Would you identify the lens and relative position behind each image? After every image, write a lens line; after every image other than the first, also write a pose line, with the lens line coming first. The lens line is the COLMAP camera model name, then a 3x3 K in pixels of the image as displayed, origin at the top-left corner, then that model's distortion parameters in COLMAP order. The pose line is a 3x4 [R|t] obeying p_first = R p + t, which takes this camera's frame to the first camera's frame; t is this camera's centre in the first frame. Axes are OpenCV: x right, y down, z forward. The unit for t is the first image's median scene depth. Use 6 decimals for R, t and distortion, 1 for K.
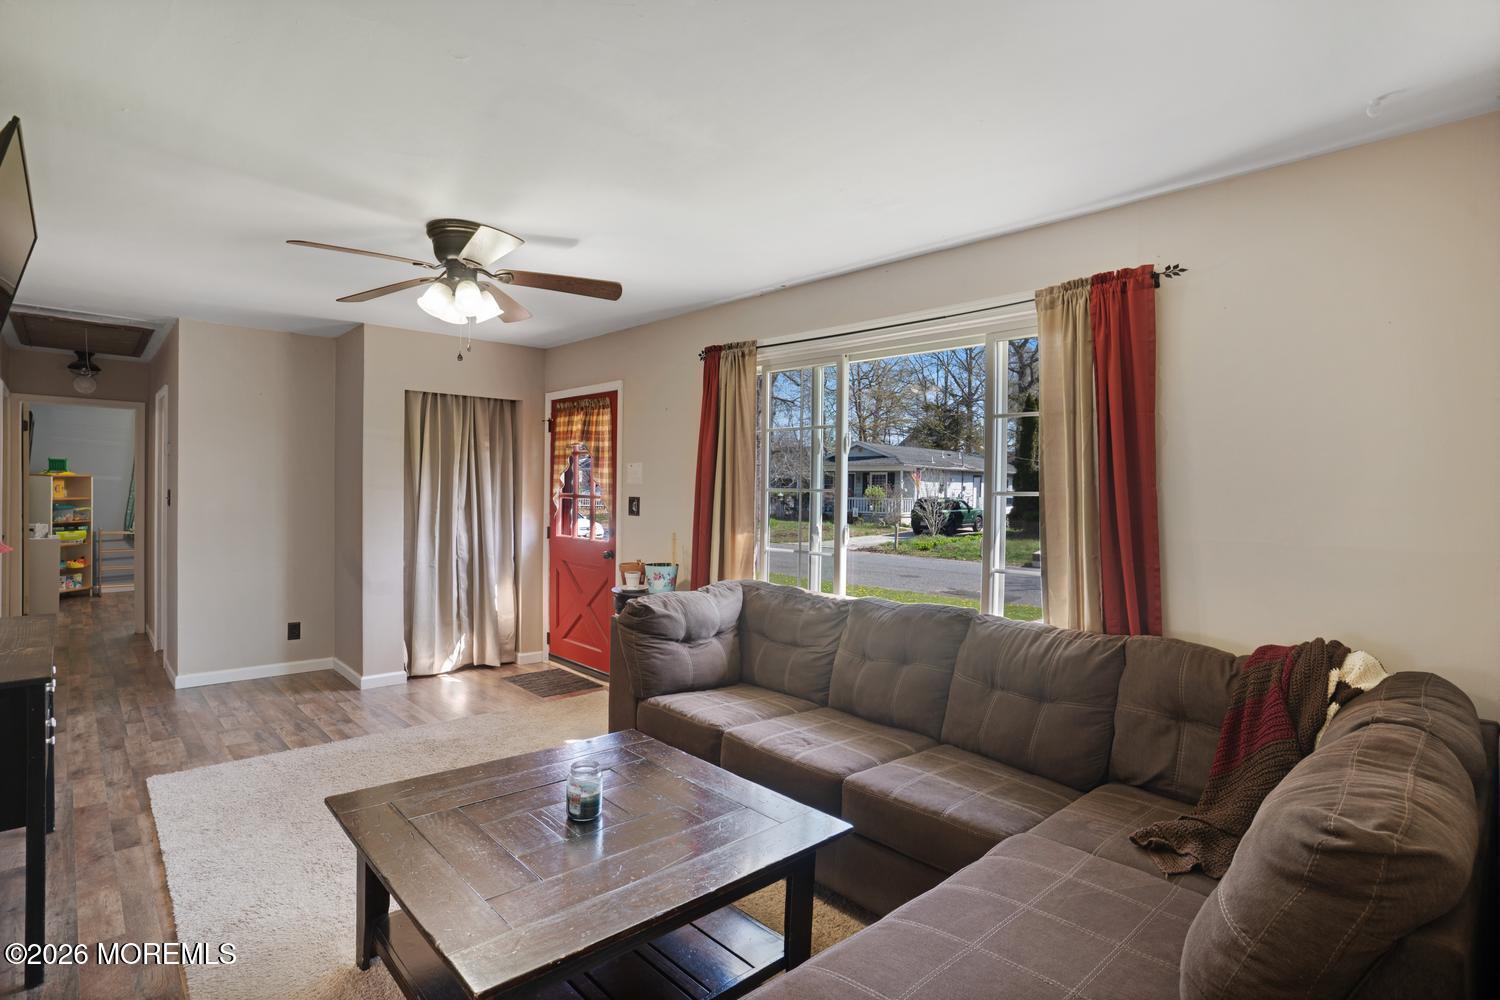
lens RADIAL K [[739.1, 0, 744.5], [0, 739.1, 496.3], [0, 0, 1]] dist [-0.059272, 0.013770]
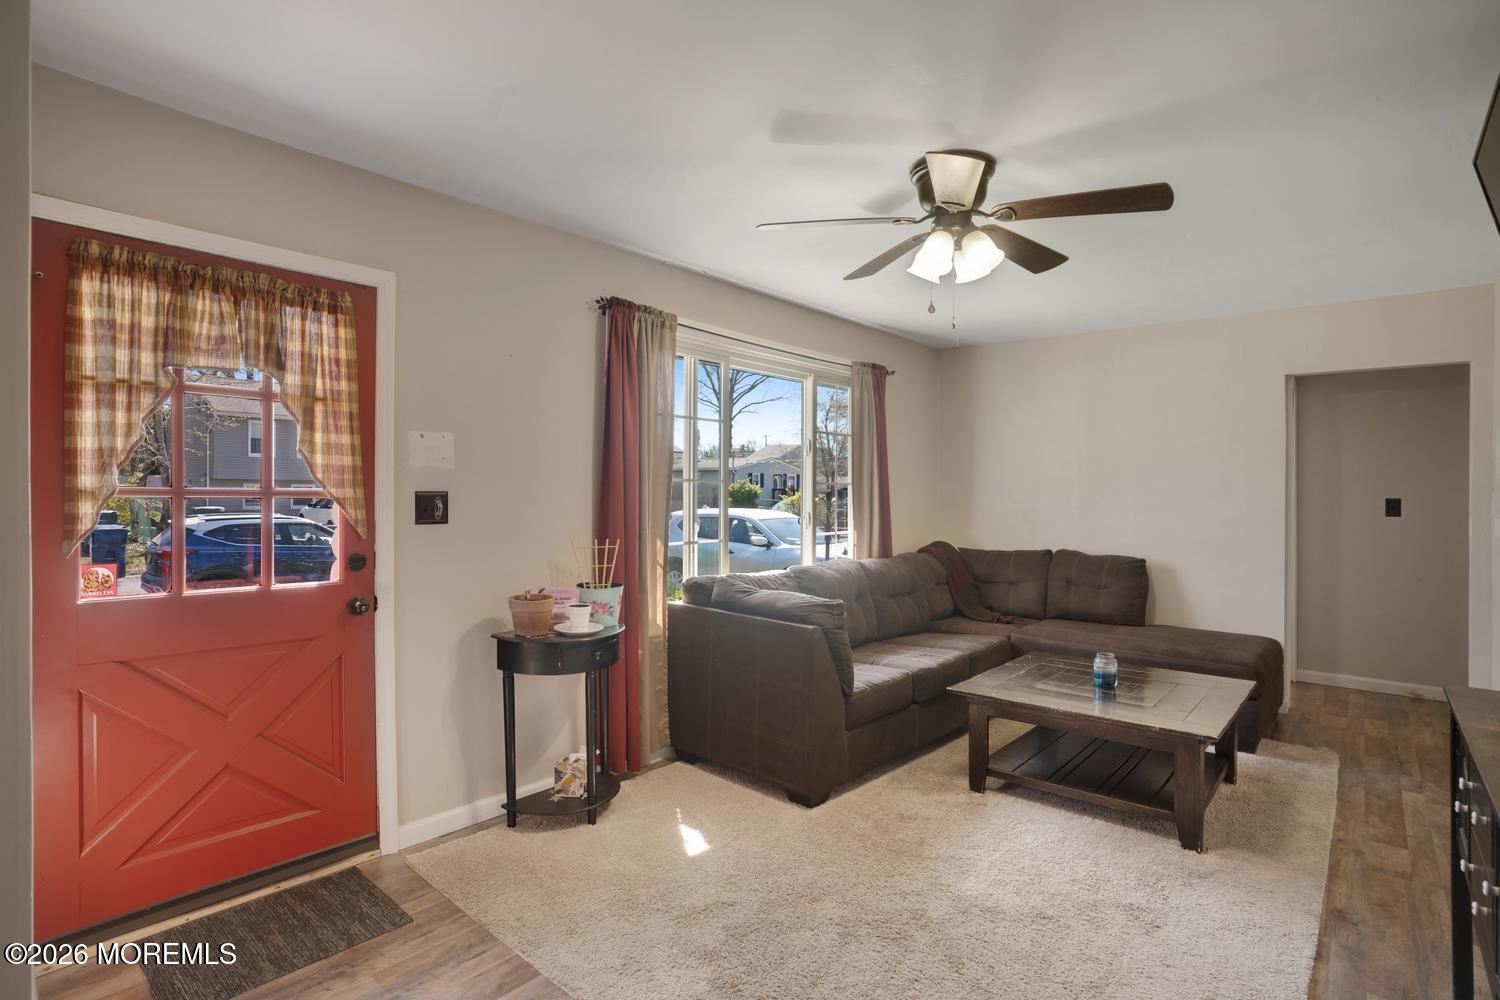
lens RADIAL K [[739.1, 0, 734.9], [0, 739.1, 499.4], [0, 0, 1]] dist [-0.059272, 0.013770]
pose [[-0.086695, -0.028101, 0.995838, -0.854035], [0.005593, 0.999573, 0.028693, -0.009289], [-0.996219, 0.008058, -0.086501, 0.953393]]
